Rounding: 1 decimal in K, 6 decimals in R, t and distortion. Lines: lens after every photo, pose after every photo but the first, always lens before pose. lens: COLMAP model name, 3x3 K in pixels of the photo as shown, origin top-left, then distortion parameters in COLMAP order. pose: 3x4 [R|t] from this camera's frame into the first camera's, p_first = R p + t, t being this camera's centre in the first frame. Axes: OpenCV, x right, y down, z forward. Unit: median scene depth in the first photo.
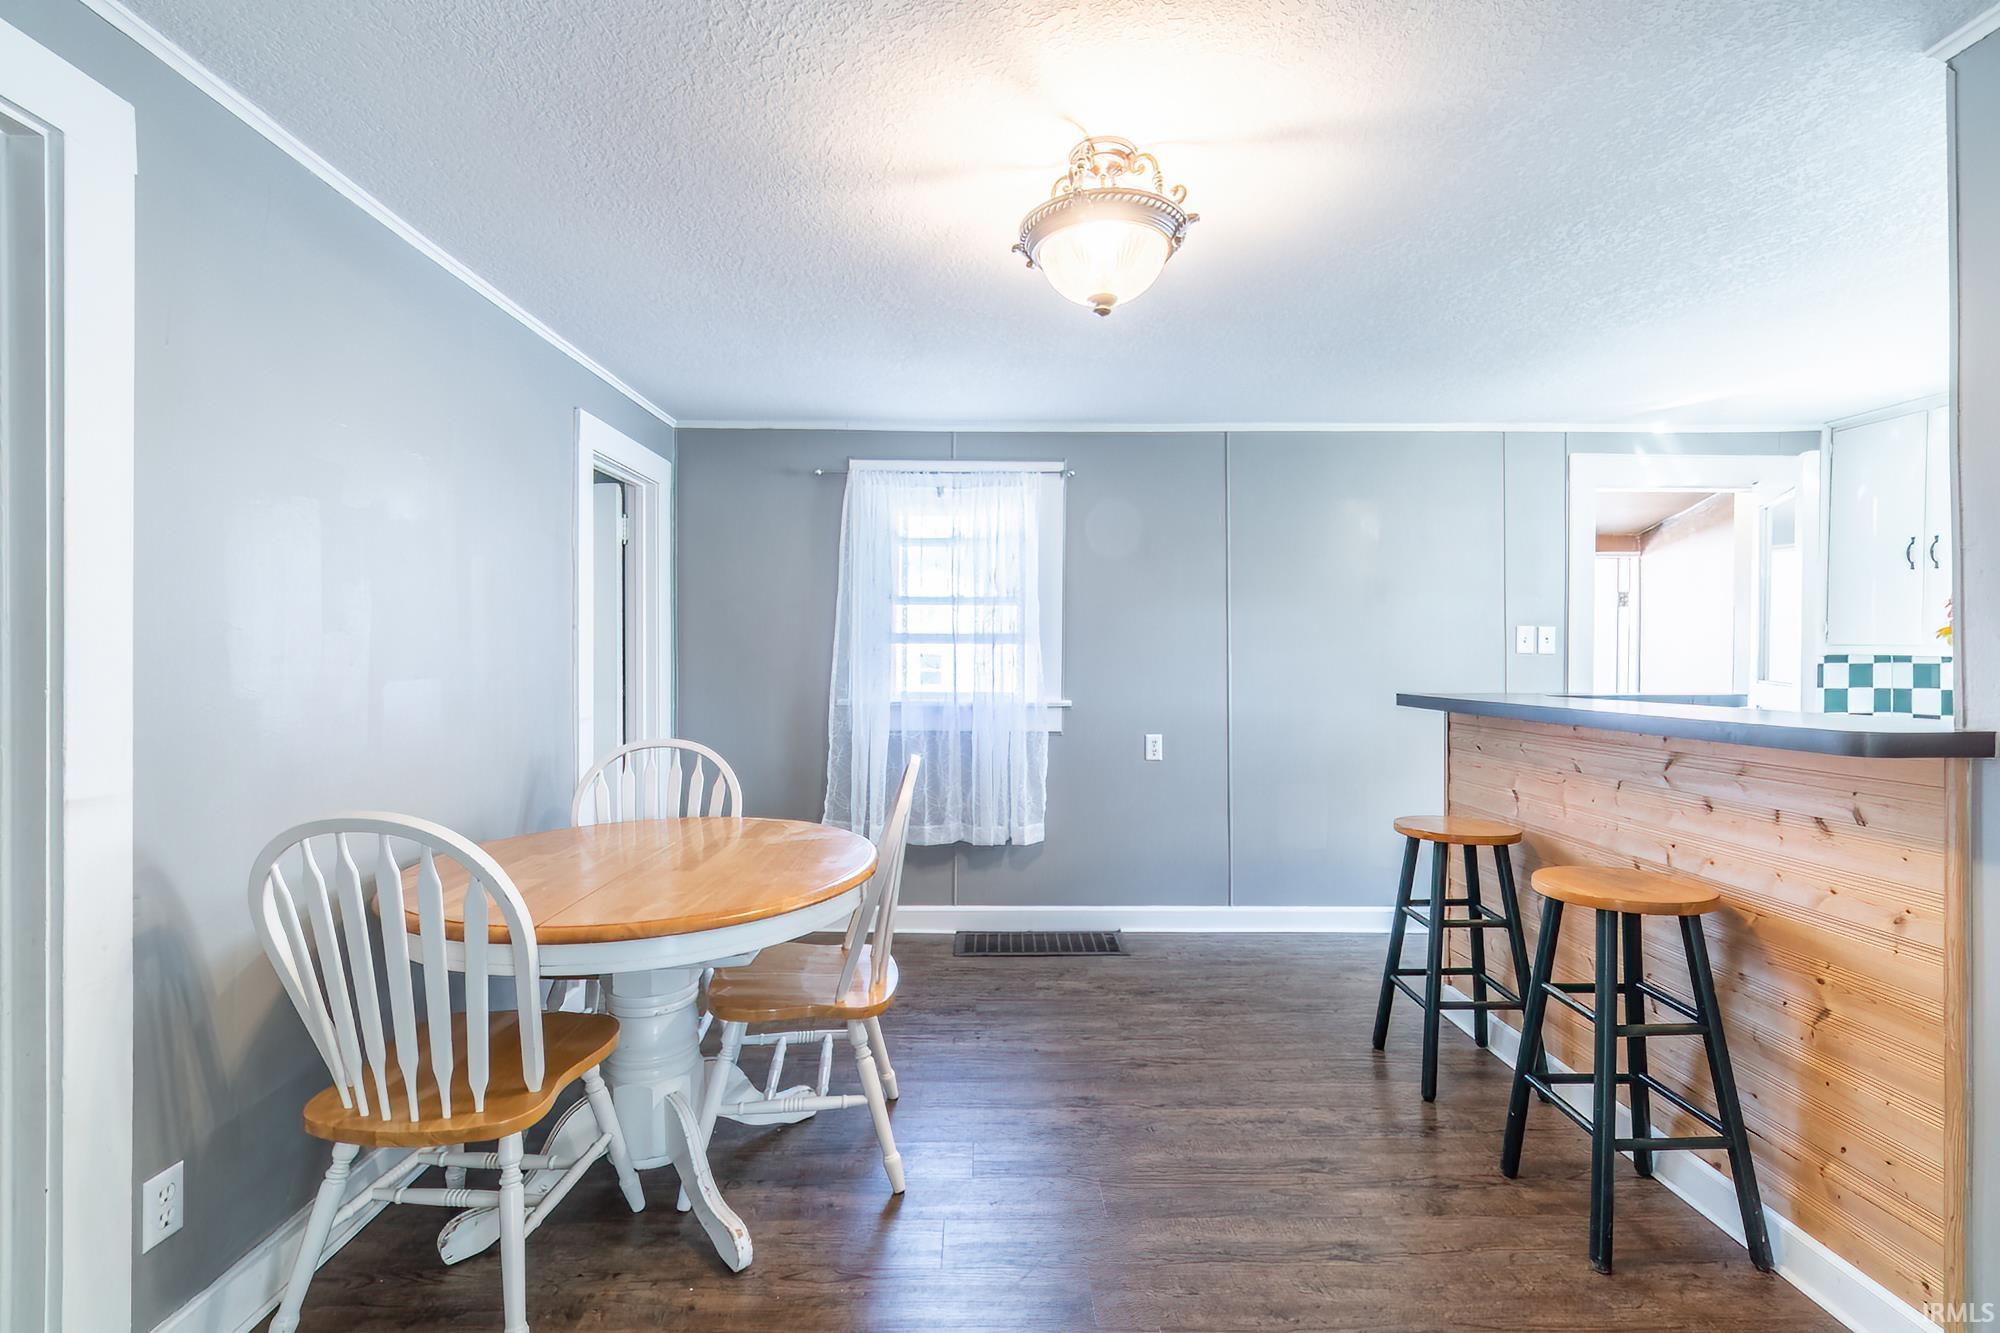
lens RADIAL K [[881.8, 0, 1009.5], [0, 881.8, 668.8], [0, 0, 1]] dist [-0.001547, -0.000211]
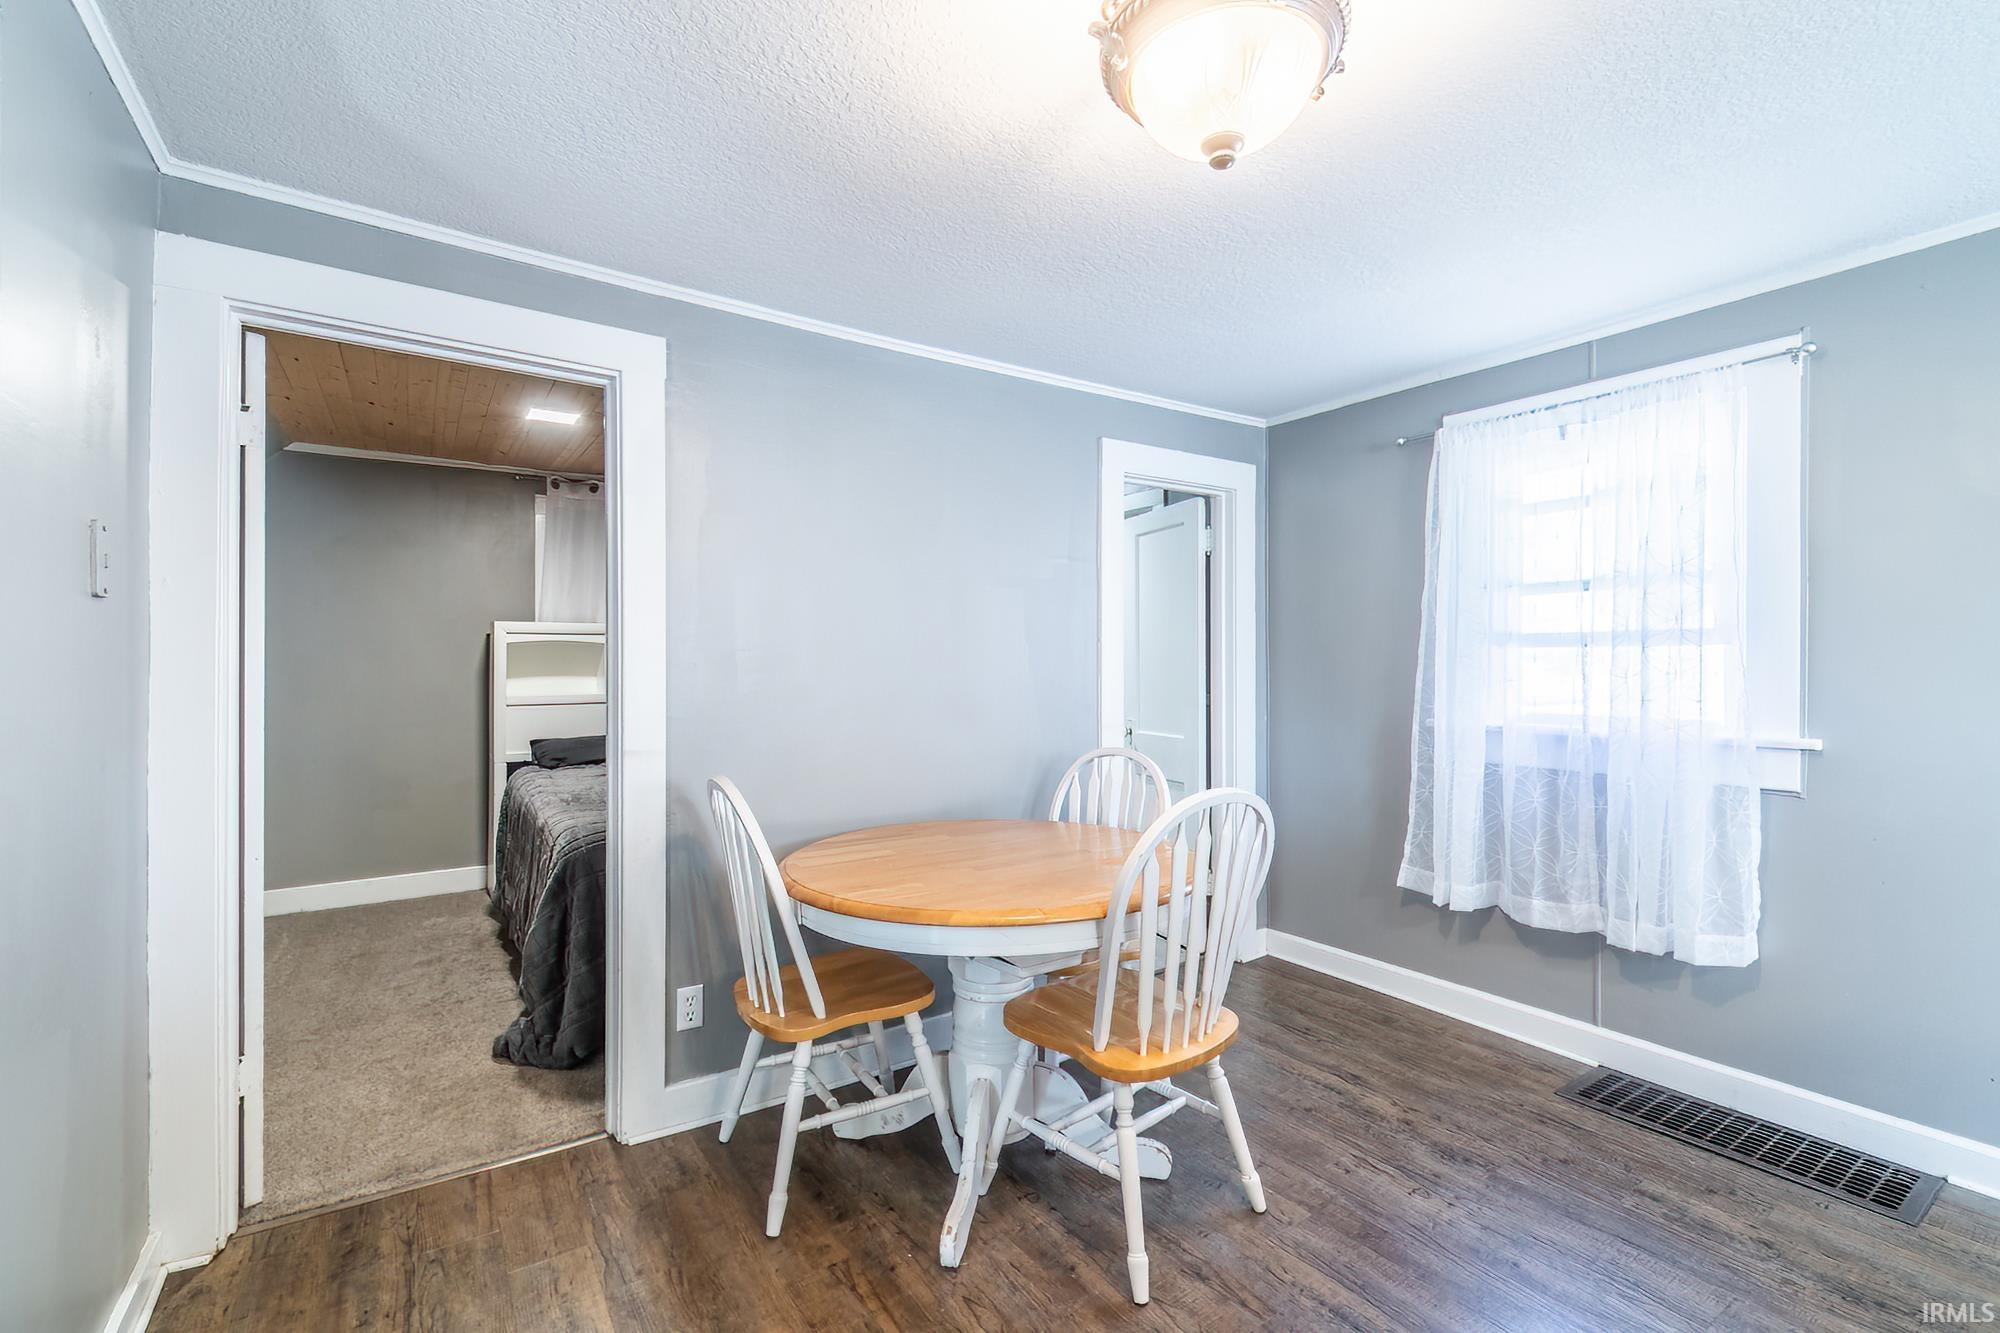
lens RADIAL K [[894.4, 0, 983.7], [0, 894.4, 672.2], [0, 0, 1]] dist [0.001497, 0.000386]
pose [[0.532032, 0.002153, -0.846722, 0.285107], [-0.007375, 0.999971, -0.002091, -0.003200], [0.846692, 0.007357, 0.532032, 0.227904]]
